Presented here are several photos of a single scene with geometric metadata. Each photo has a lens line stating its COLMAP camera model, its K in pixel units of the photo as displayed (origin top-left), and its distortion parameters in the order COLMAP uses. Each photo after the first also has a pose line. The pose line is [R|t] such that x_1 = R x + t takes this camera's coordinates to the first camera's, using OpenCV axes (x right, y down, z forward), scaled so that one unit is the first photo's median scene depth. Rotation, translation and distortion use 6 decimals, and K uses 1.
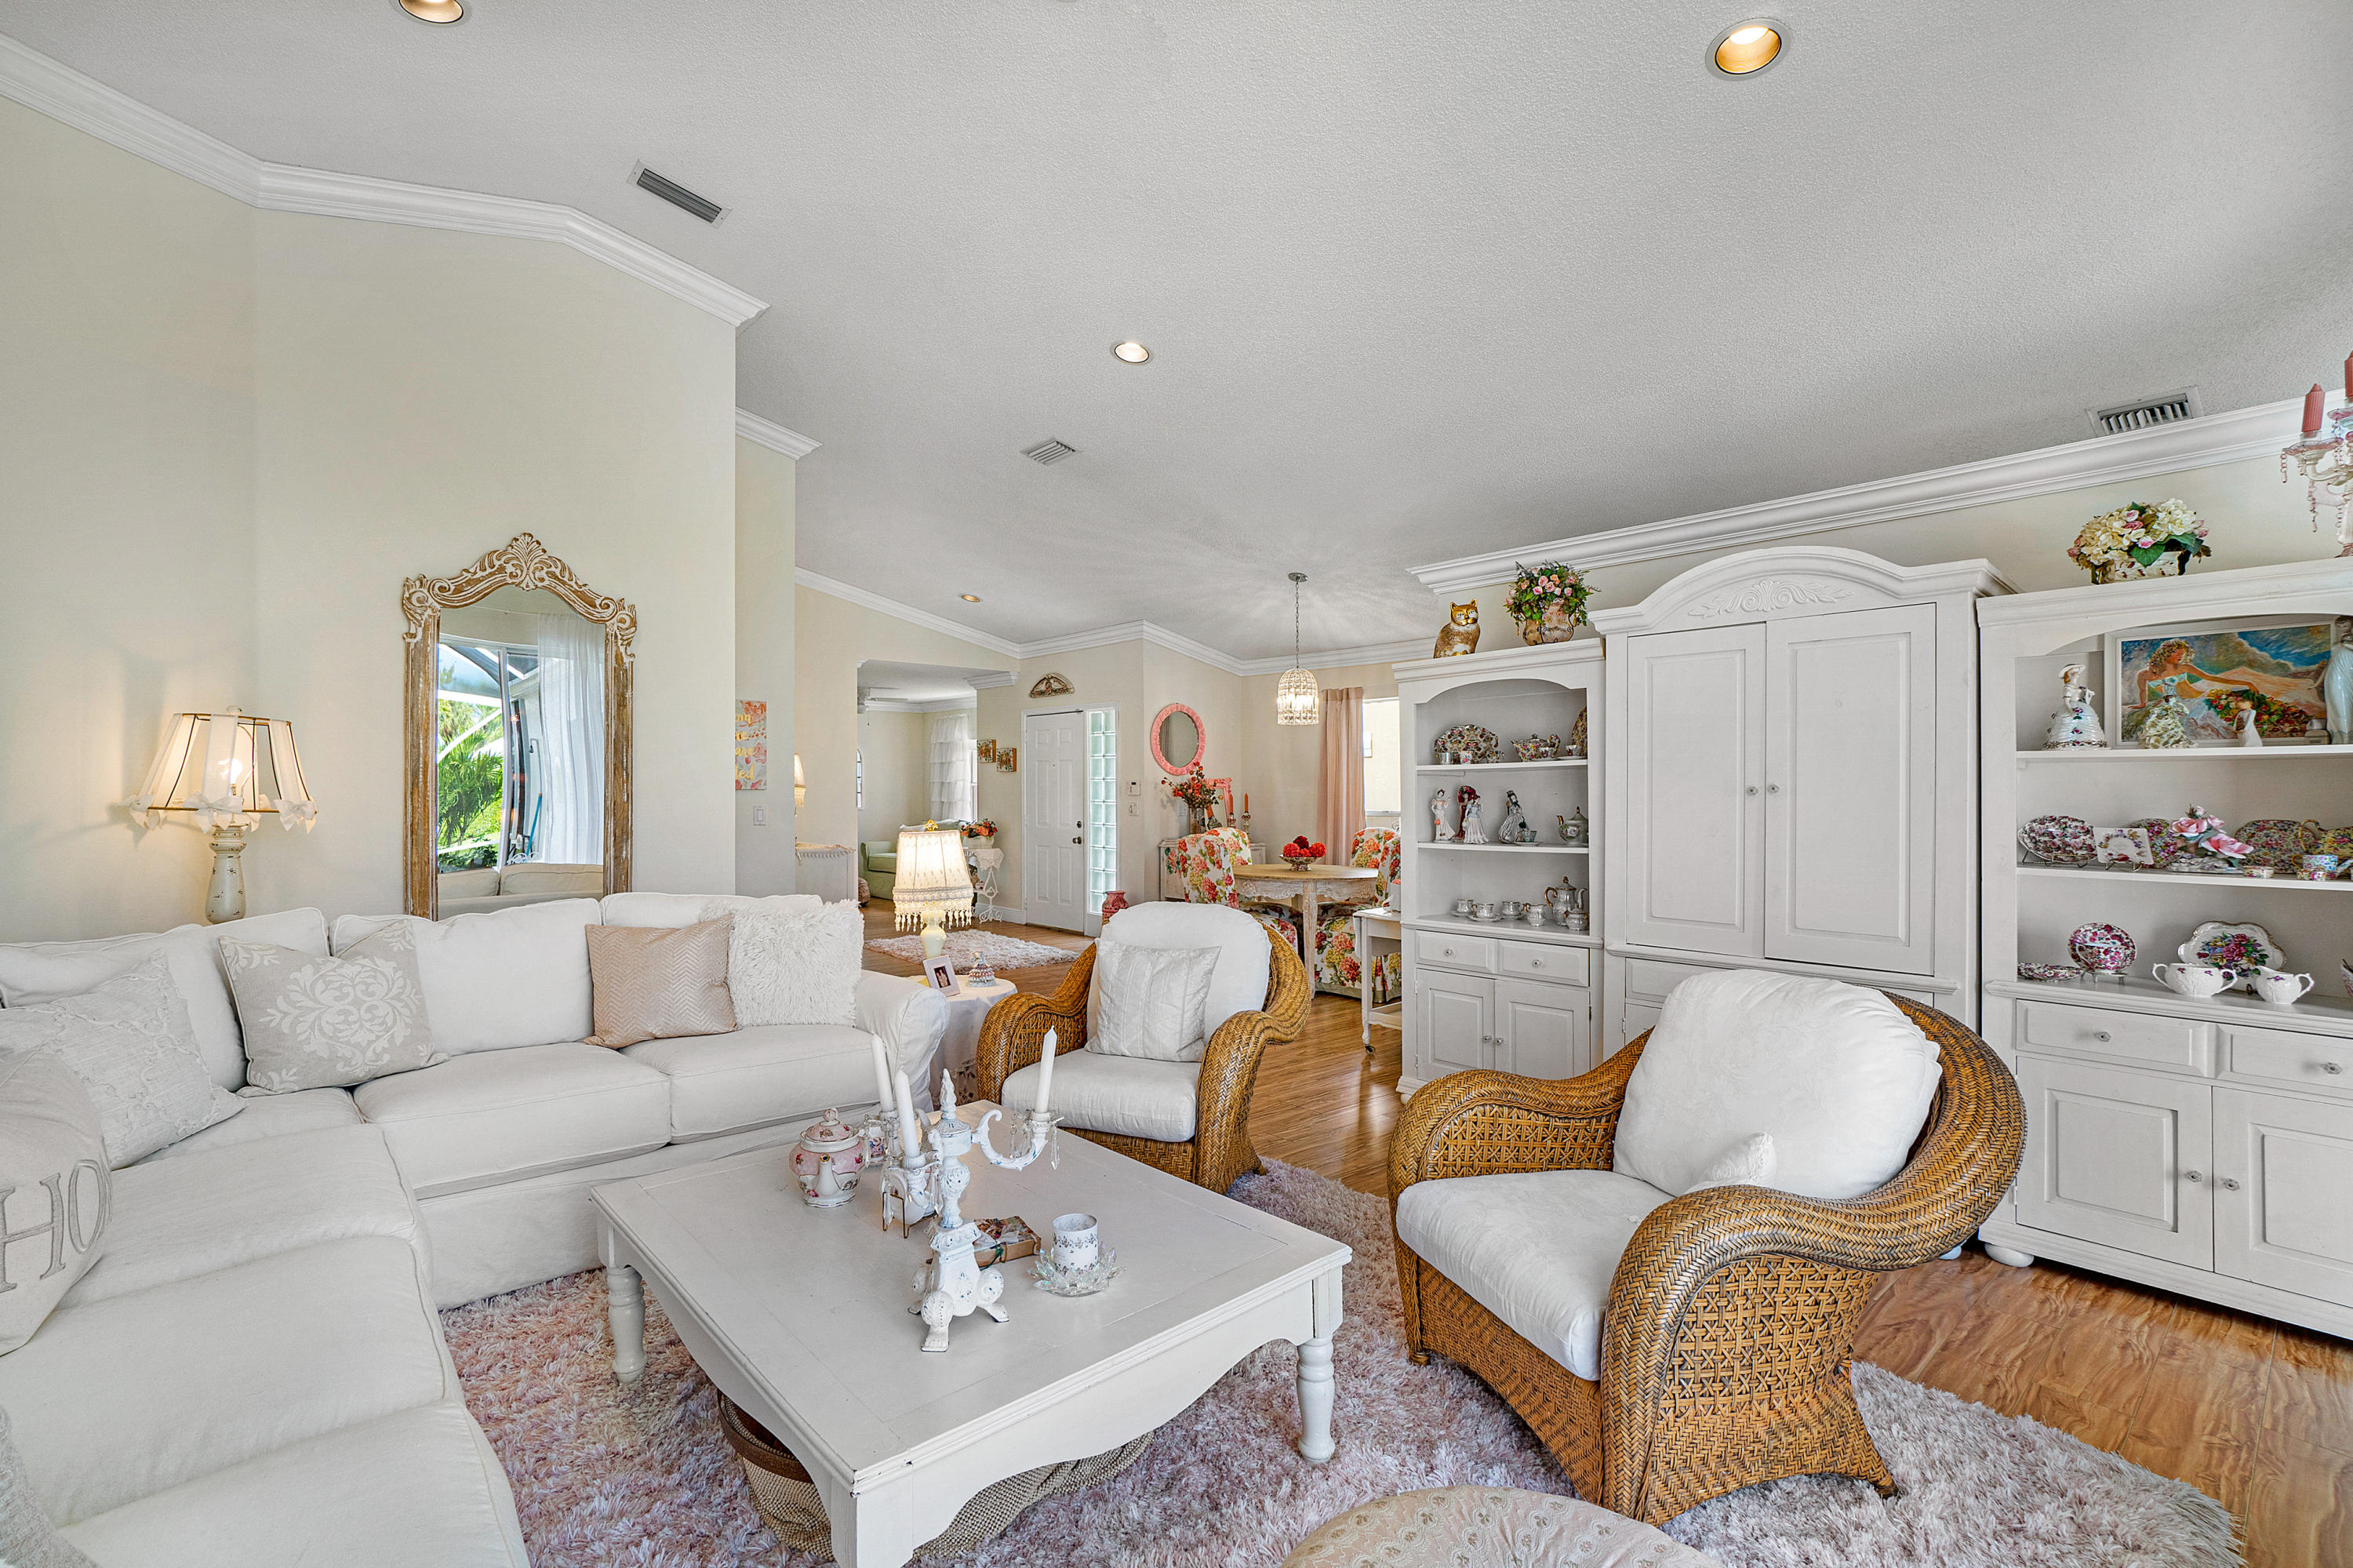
lens RADIAL K [[1049.6, 0, 1160.4], [0, 1049.6, 789.9], [0, 0, 1]] dist [-0.016850, 0.000674]
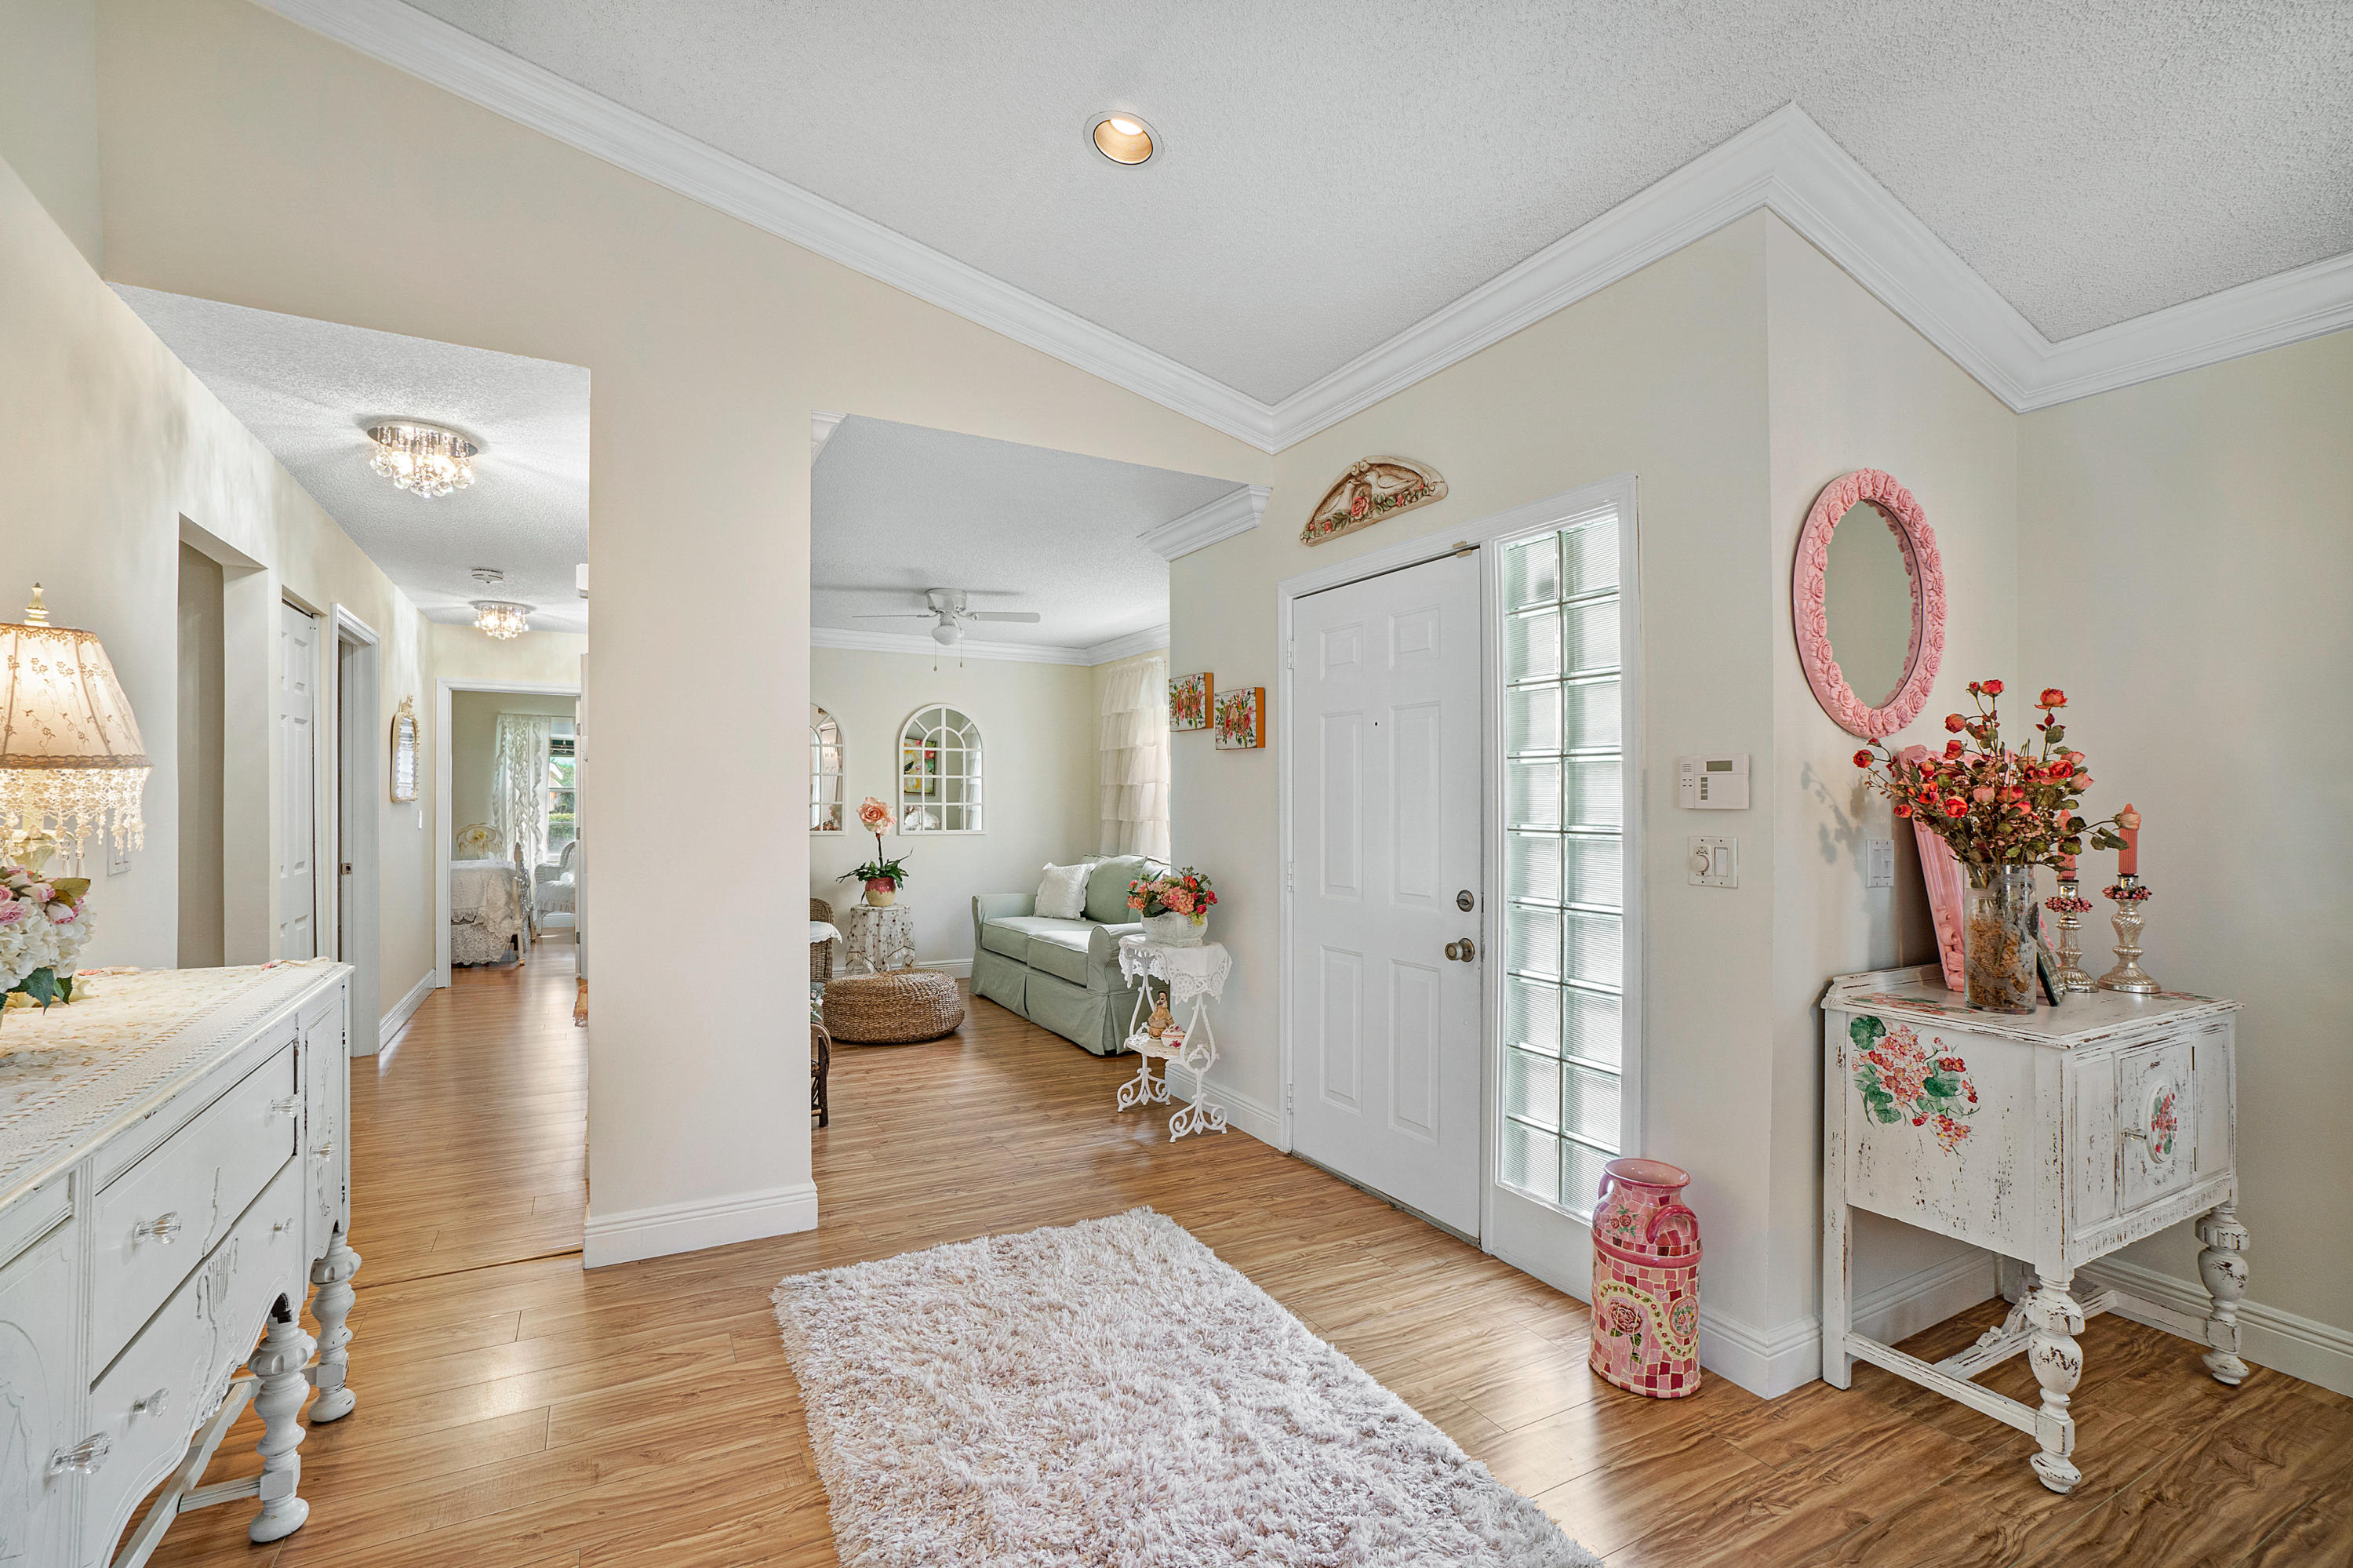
lens RADIAL K [[1049.6, 0, 1160.4], [0, 1049.6, 789.9], [0, 0, 1]] dist [-0.016850, 0.000674]
pose [[0.977363, 0.000036, -0.211571, -0.093043], [-0.003141, 0.999892, -0.014340, 0.003540], [0.211548, 0.014680, 0.977257, 0.612528]]
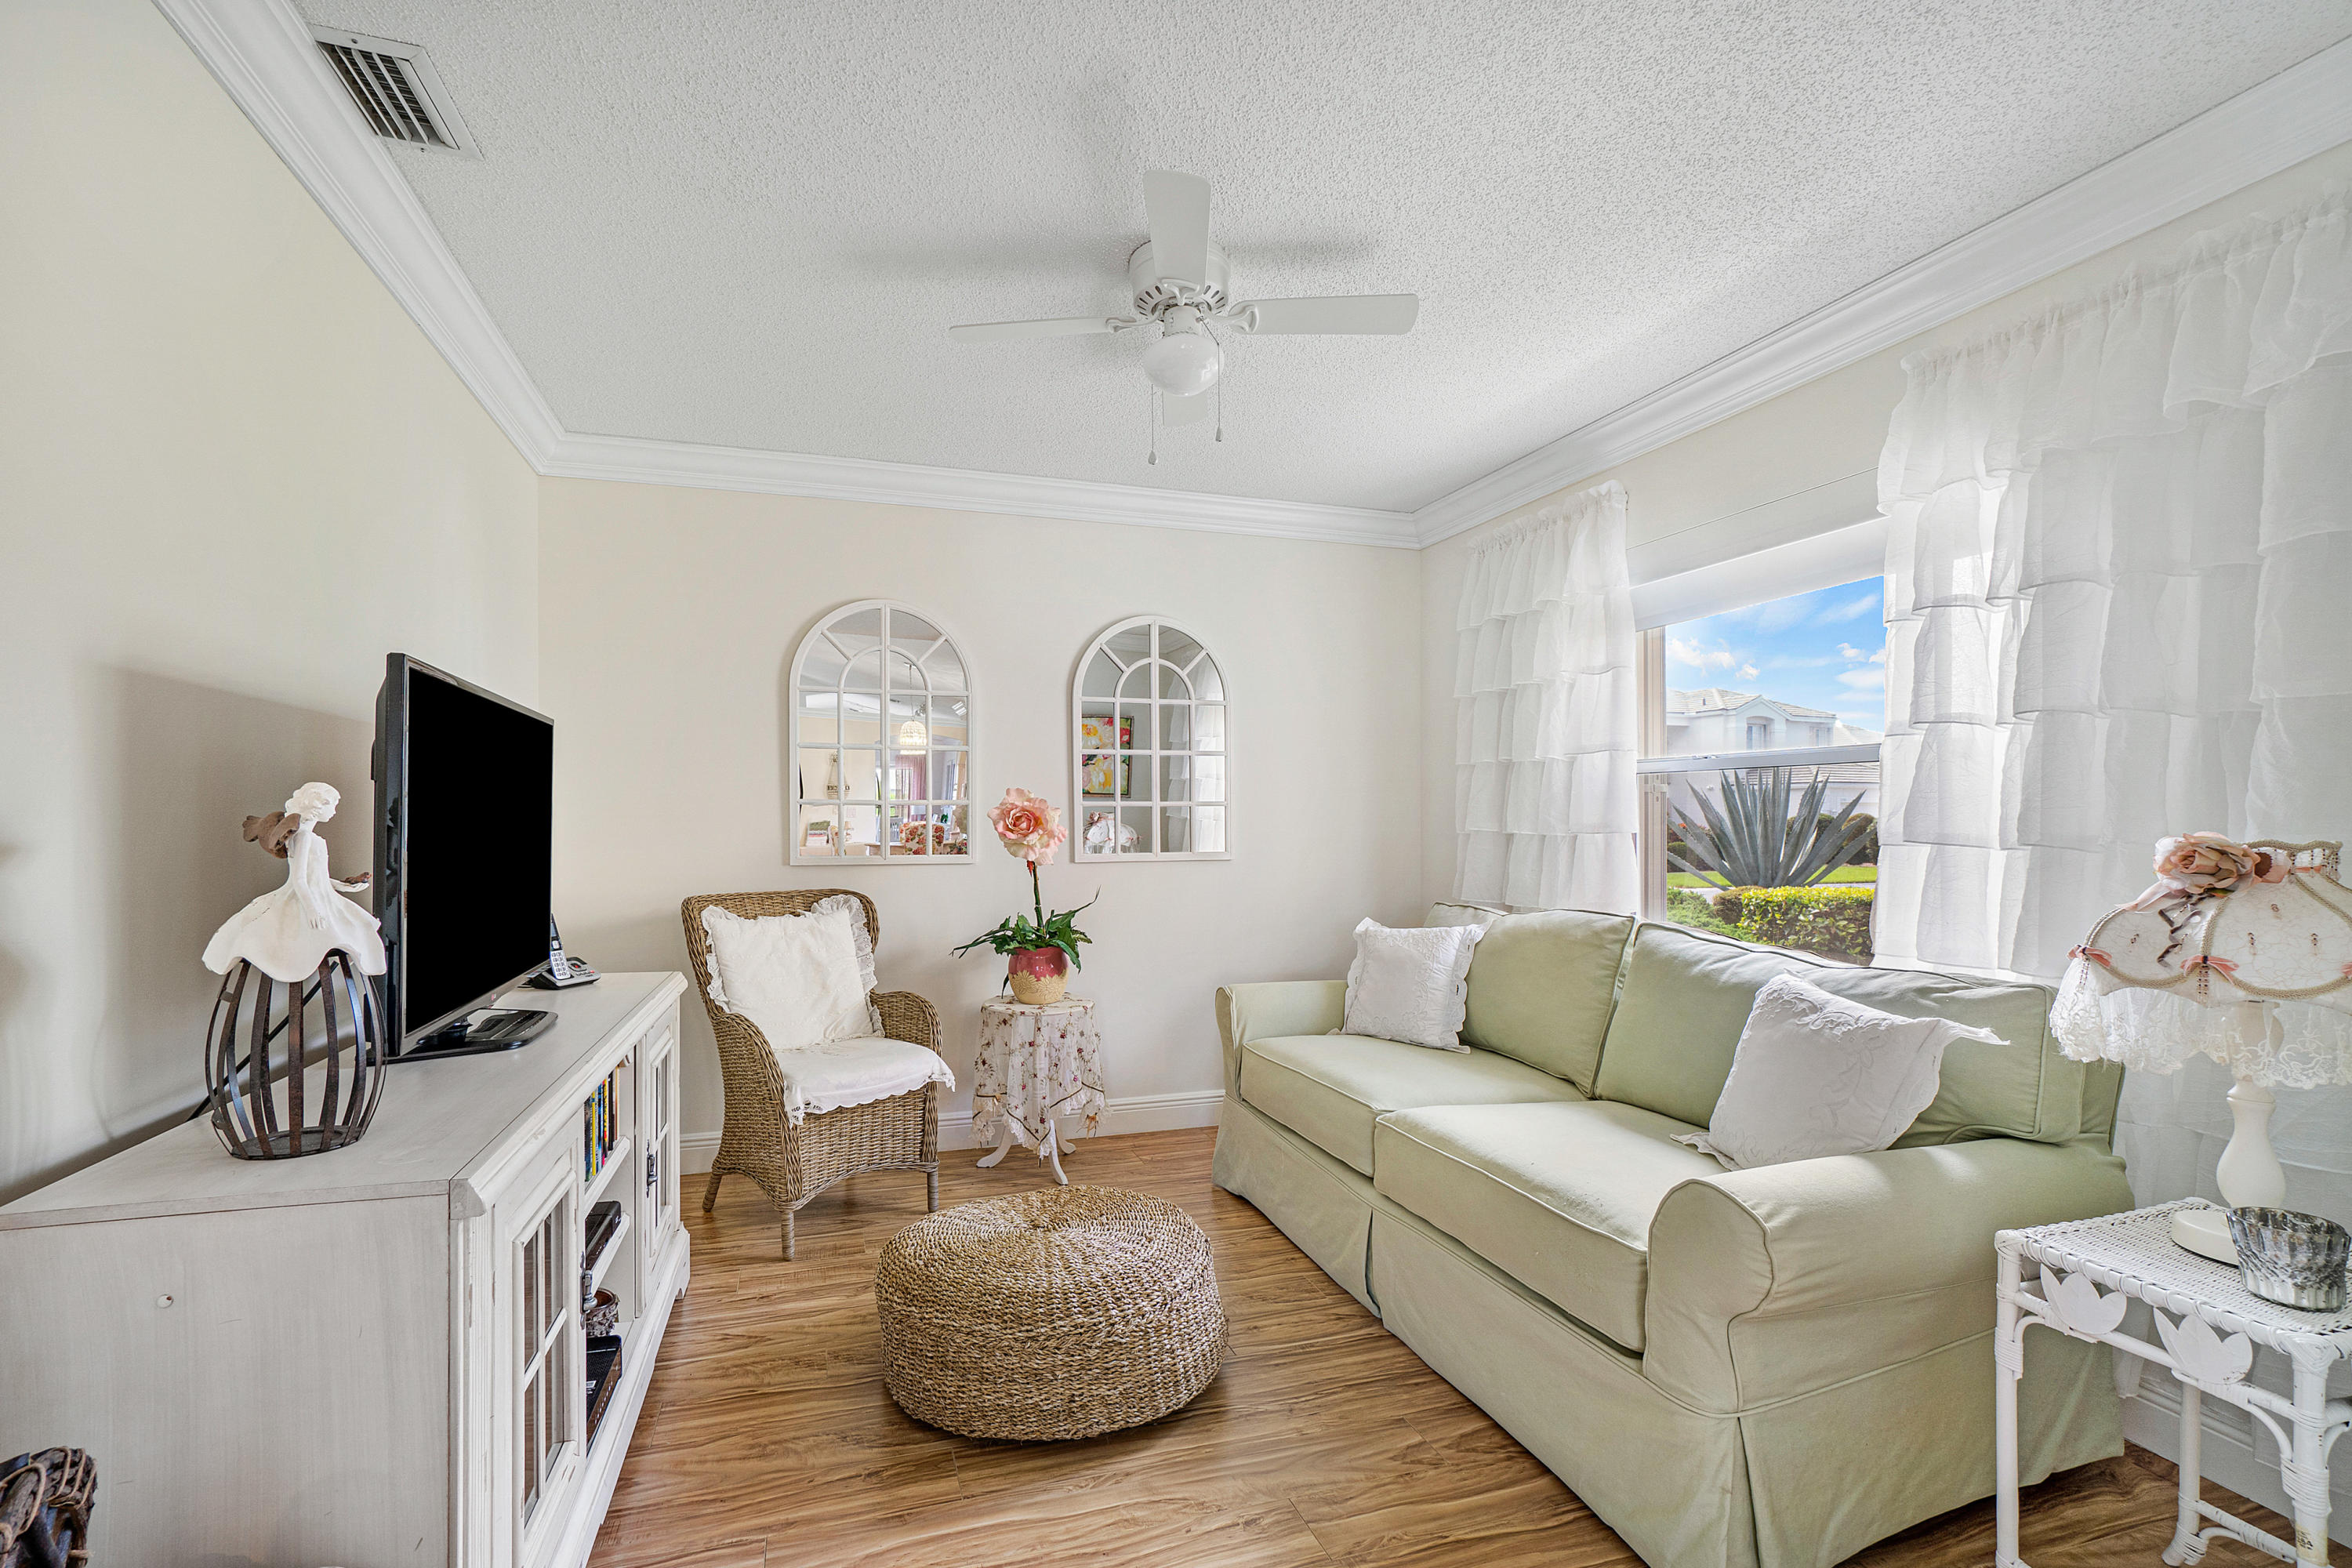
lens RADIAL K [[1032.3, 0, 1142.5], [0, 1032.3, 799.2], [0, 0, 1]] dist [-0.026328, 0.000416]
pose [[0.919479, -0.009904, -0.393014, -0.249357], [0.001954, 0.999785, -0.020621, 0.009548], [0.393134, 0.018193, 0.919301, 0.941916]]
